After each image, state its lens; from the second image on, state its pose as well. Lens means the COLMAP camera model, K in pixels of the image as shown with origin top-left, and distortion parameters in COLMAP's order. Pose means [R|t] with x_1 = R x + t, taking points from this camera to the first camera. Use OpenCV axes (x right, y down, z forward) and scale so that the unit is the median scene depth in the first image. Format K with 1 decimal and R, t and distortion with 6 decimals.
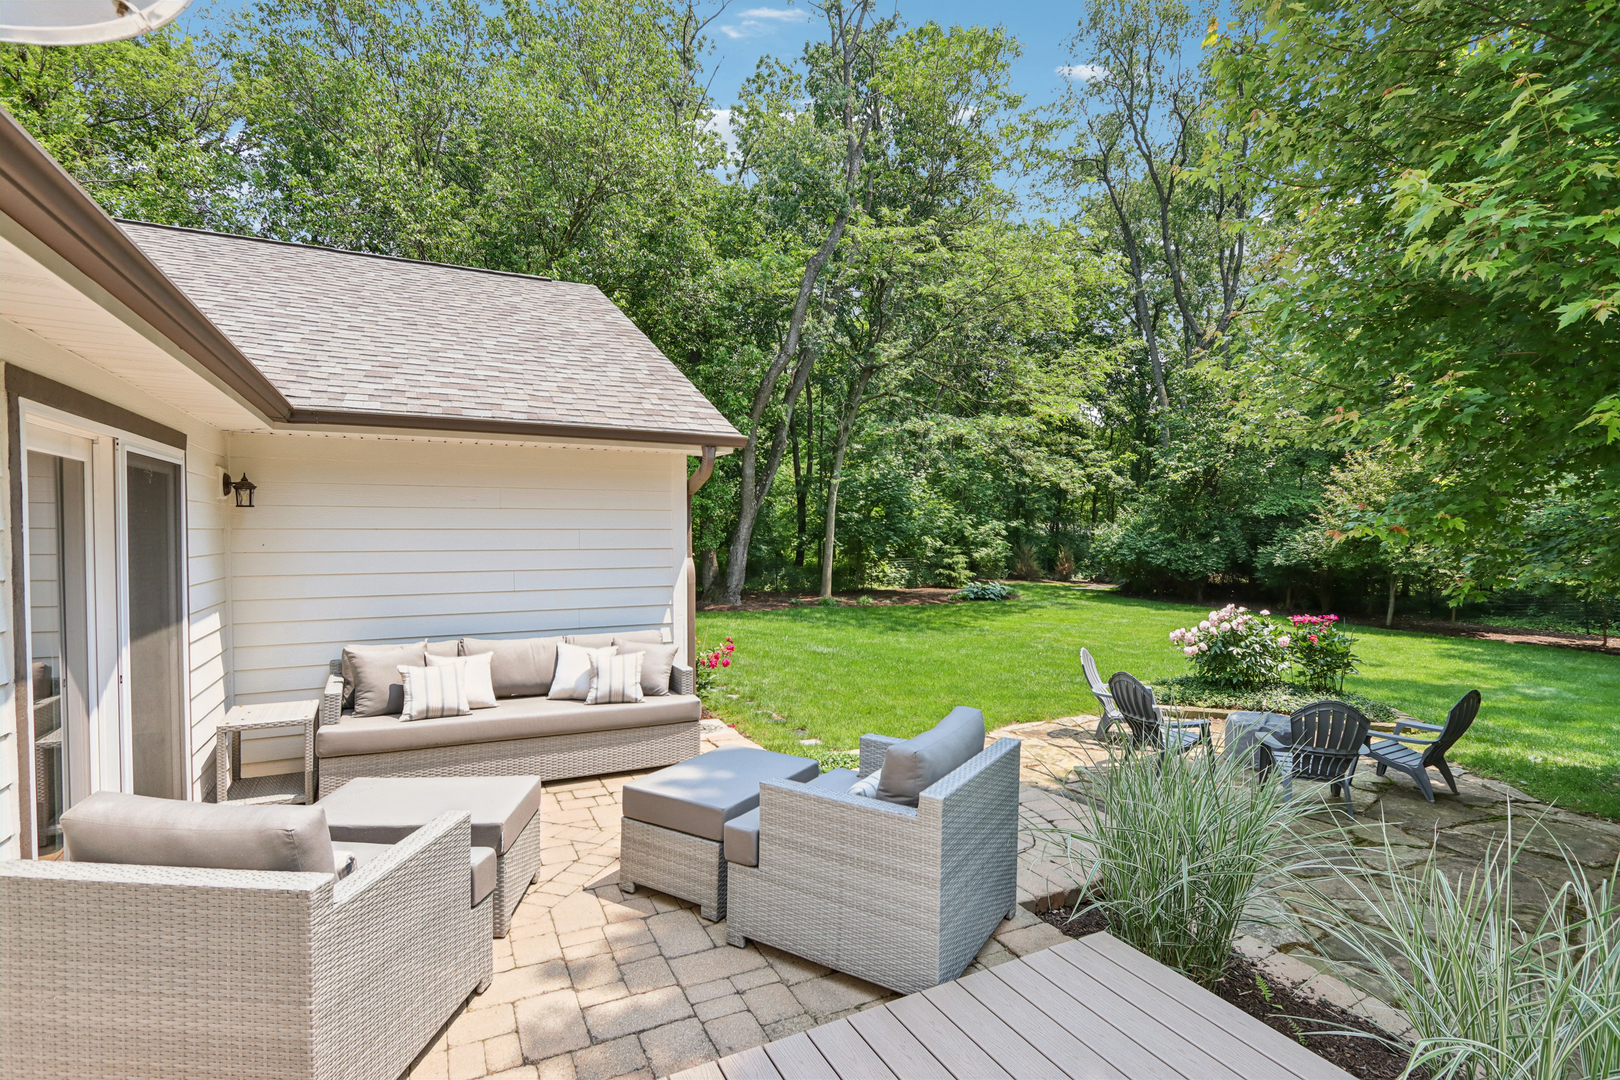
lens RADIAL K [[770.8, 0, 803.4], [0, 770.8, 546.3], [0, 0, 1]] dist [-0.022406, 0.006655]
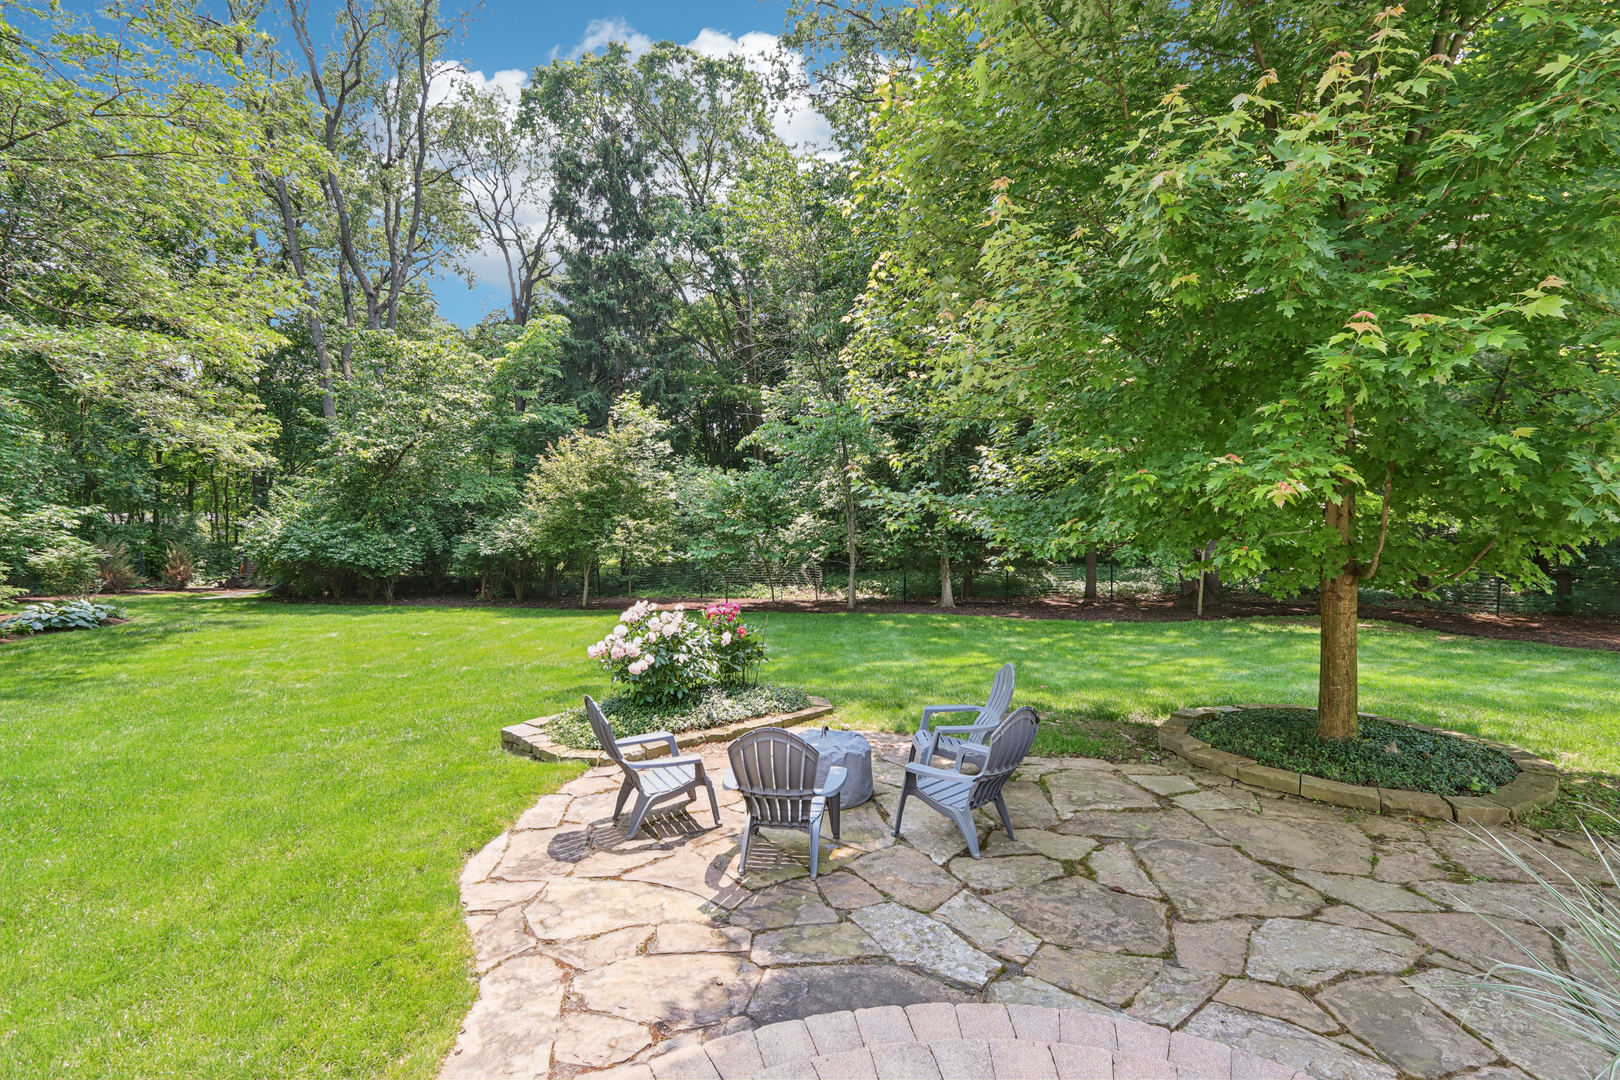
lens RADIAL K [[770.8, 0, 823.1], [0, 770.8, 534.8], [0, 0, 1]] dist [-0.022406, 0.006655]
pose [[0.460423, -0.017757, 0.887522, -0.027571], [0.022986, 0.999703, 0.008077, 0.001254], [-0.887402, 0.016681, 0.460694, 0.167700]]
